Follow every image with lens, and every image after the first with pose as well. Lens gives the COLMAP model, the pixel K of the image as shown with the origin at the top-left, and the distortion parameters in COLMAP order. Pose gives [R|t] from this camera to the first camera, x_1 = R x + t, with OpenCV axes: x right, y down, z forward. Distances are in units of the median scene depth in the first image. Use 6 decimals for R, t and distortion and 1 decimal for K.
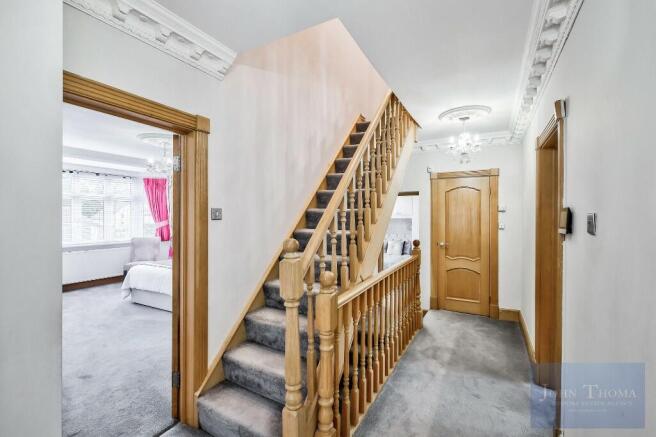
lens RADIAL K [[288.4, 0, 331.4], [0, 288.4, 219.4], [0, 0, 1]] dist [0.002934, -0.000213]
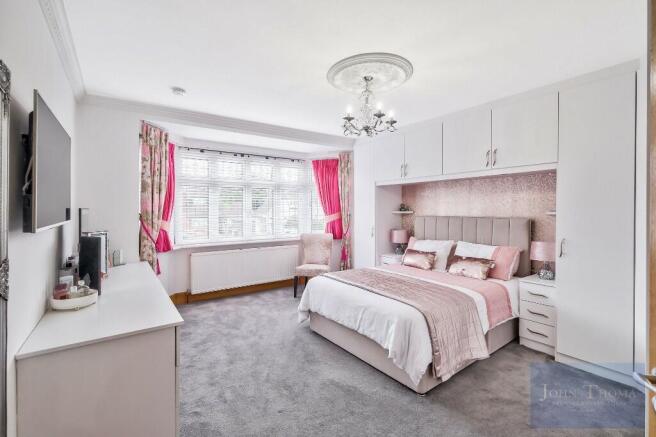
lens RADIAL K [[288.4, 0, 326.9], [0, 288.4, 214.6], [0, 0, 1]] dist [0.002934, -0.000213]
pose [[0.902027, 0.004655, -0.431654, -0.273717], [-0.003682, 0.999988, 0.003089, 0.006417], [0.431664, -0.001197, 0.902034, 0.300723]]
